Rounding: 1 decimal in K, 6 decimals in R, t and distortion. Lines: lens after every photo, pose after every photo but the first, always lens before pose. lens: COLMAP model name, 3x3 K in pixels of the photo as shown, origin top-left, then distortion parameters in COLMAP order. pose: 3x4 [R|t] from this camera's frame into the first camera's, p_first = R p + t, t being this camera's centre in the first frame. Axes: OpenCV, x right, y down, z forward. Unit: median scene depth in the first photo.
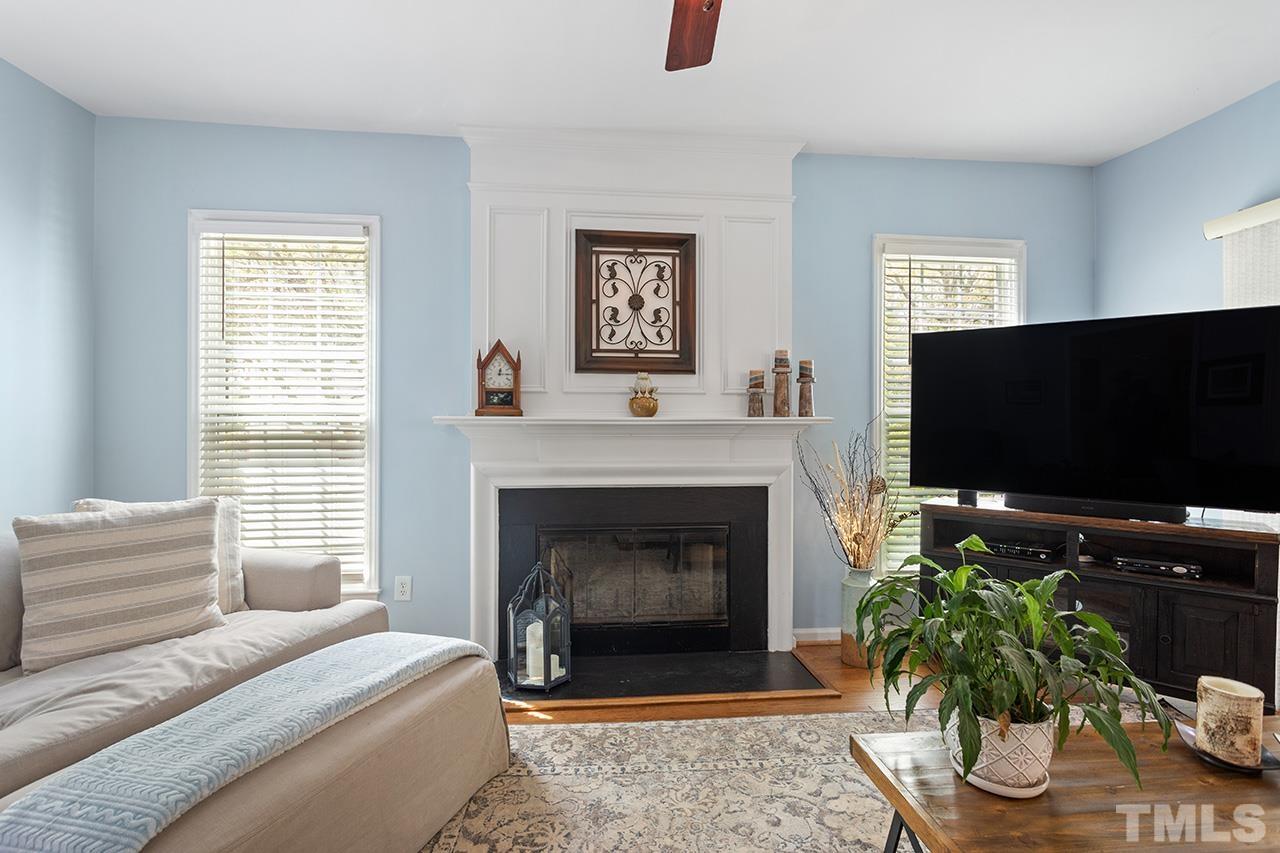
lens RADIAL K [[608.4, 0, 640.0], [0, 608.4, 426.5], [0, 0, 1]] dist [0.001012, 0.001509]
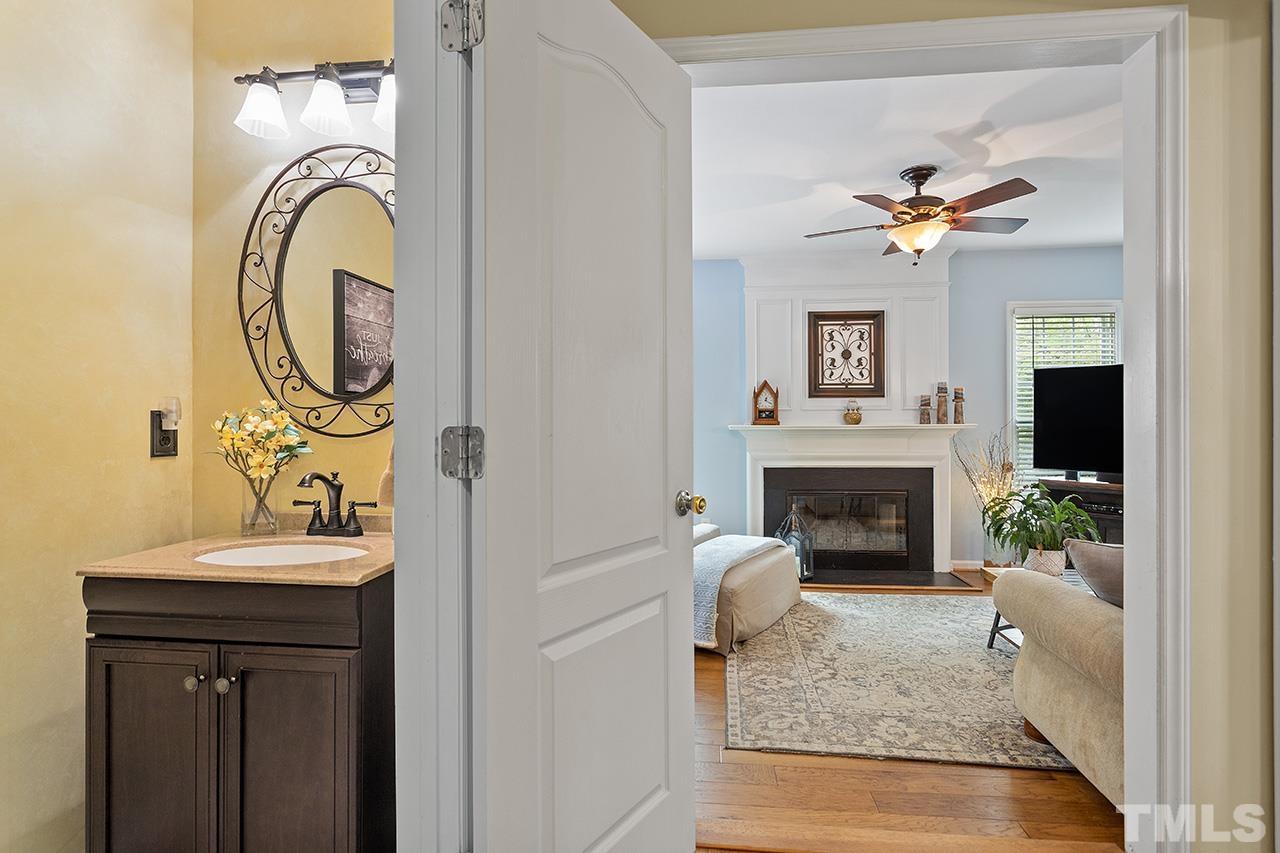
lens RADIAL K [[627.8, 0, 644.1], [0, 627.8, 421.8], [0, 0, 1]] dist [0.001256, 0.000628]
pose [[0.980248, -0.006649, -0.197659, -0.207492], [0.007353, 0.999969, 0.002830, -0.031884], [0.197634, -0.004228, 0.980267, -0.763251]]
